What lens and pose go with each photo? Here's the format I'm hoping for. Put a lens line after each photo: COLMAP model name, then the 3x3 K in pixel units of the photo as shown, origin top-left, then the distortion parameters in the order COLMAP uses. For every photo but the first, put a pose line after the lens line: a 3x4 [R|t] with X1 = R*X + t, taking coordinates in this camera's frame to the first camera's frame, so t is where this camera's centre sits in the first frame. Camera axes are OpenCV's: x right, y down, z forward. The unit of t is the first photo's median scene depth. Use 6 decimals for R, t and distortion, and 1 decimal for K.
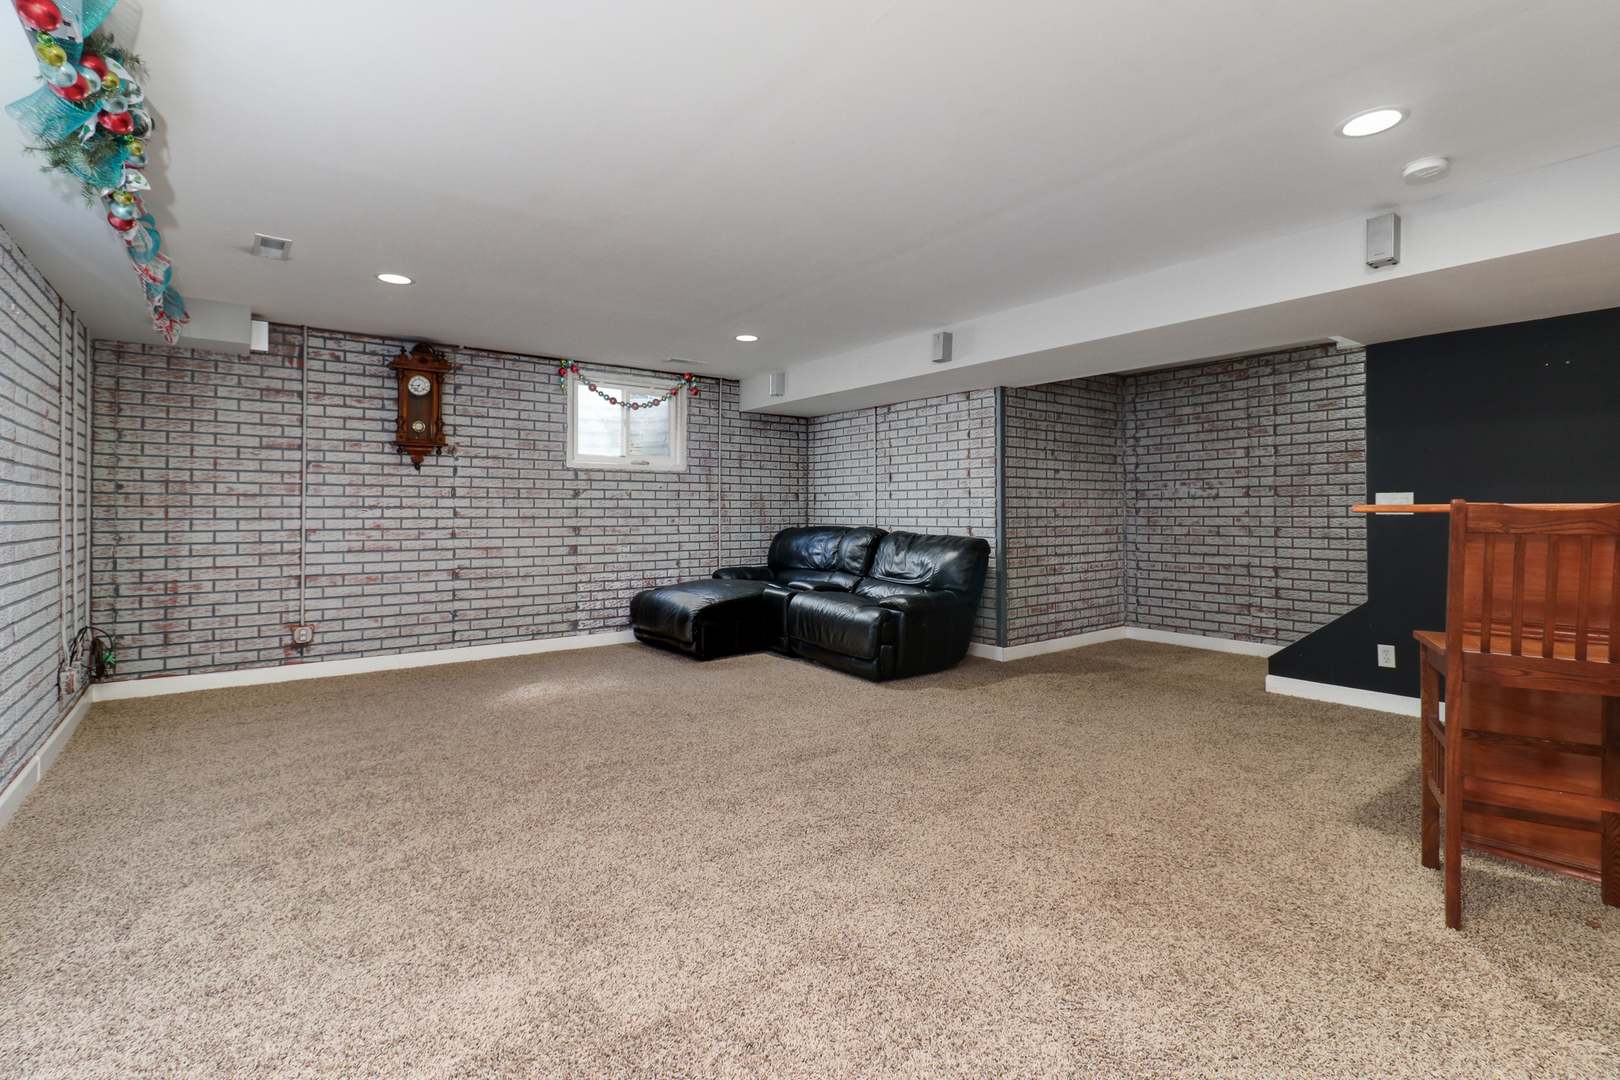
lens RADIAL K [[743.2, 0, 798.3], [0, 743.2, 513.8], [0, 0, 1]] dist [0.011940, -0.008313]
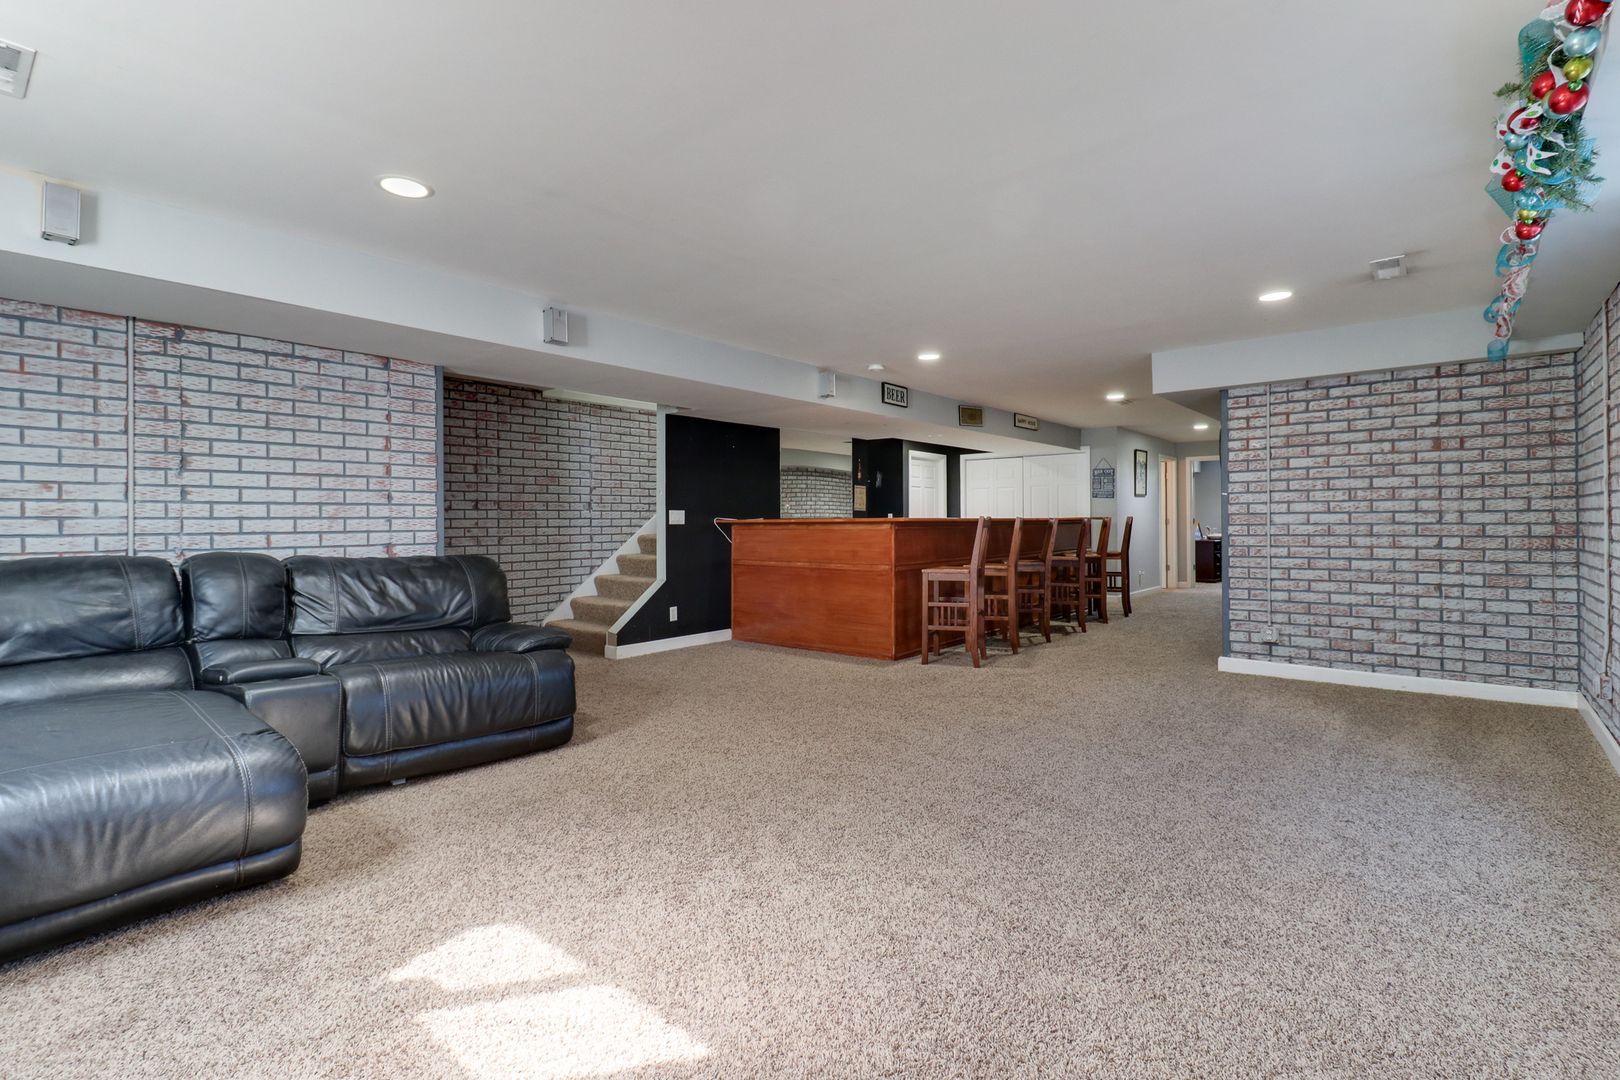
lens RADIAL K [[743.2, 0, 828.1], [0, 743.2, 527.7], [0, 0, 1]] dist [0.011940, -0.008313]
pose [[-0.244431, -0.006207, 0.969647, -0.578228], [0.008077, 0.999932, 0.008437, -0.001501], [-0.969633, 0.009894, -0.244365, 0.759473]]
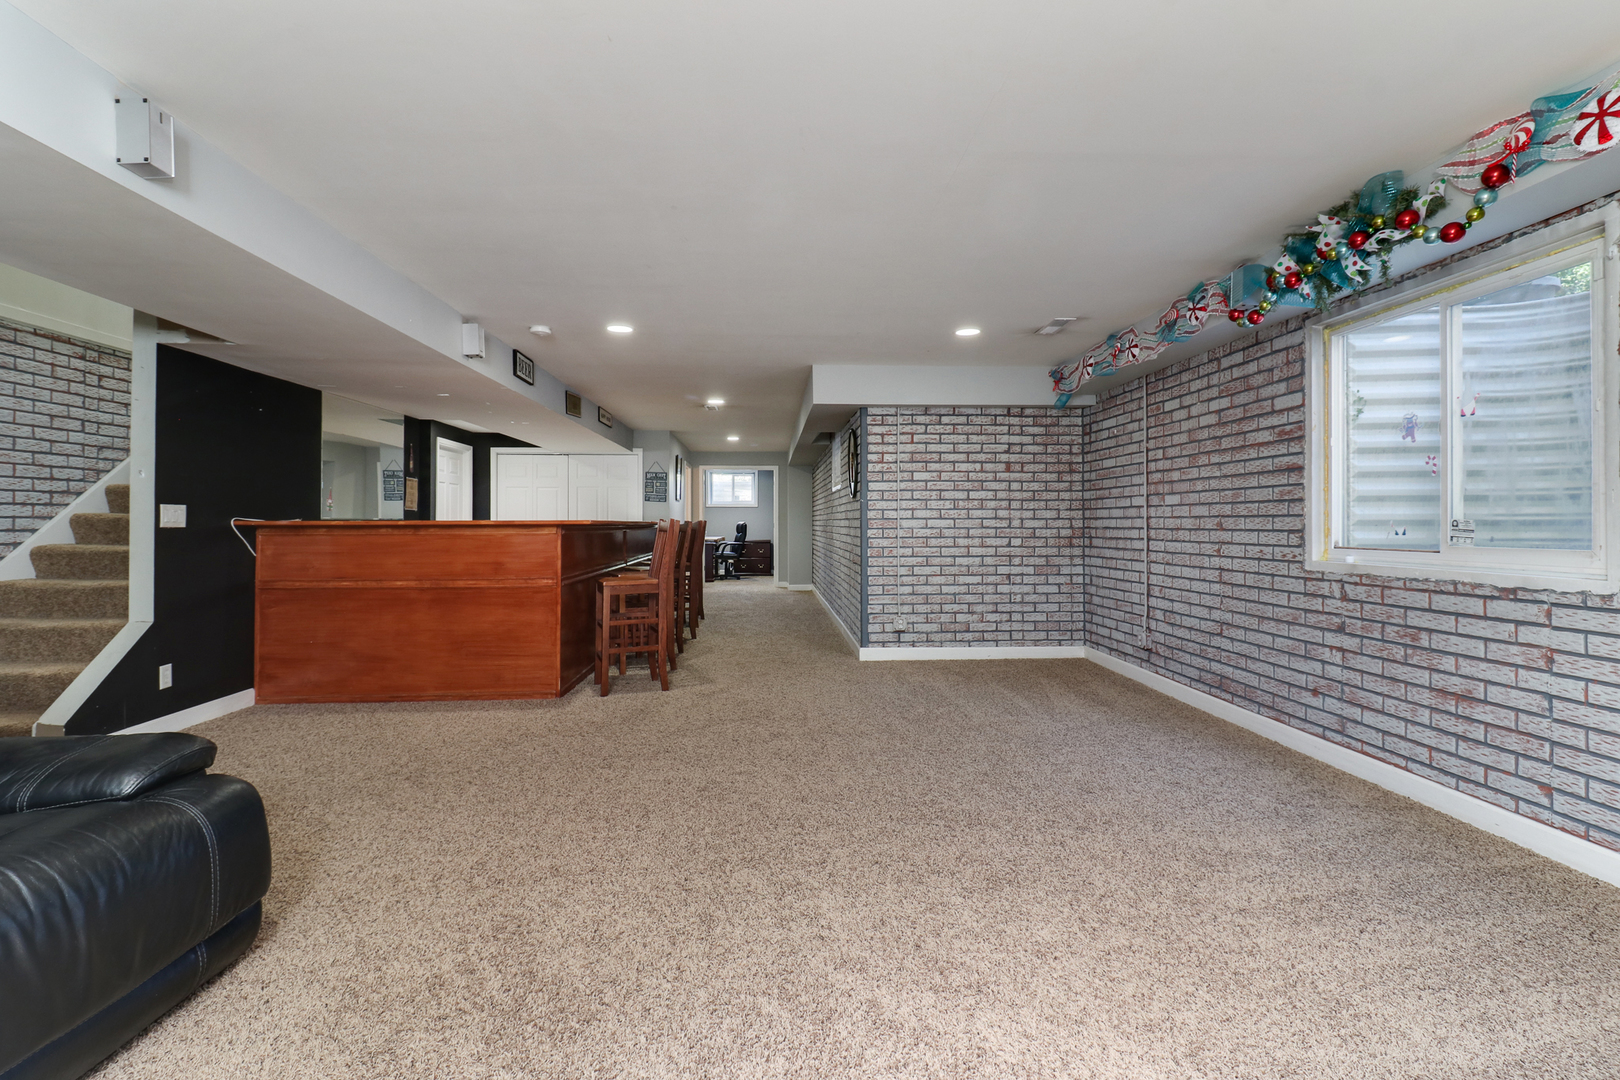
lens RADIAL K [[743.2, 0, 813.5], [0, 743.2, 526.3], [0, 0, 1]] dist [0.011940, -0.008313]
pose [[-0.835493, -0.000531, 0.549501, -0.300841], [0.002700, 0.999983, 0.005072, -0.002074], [-0.549495, 0.005722, -0.835478, 0.954689]]
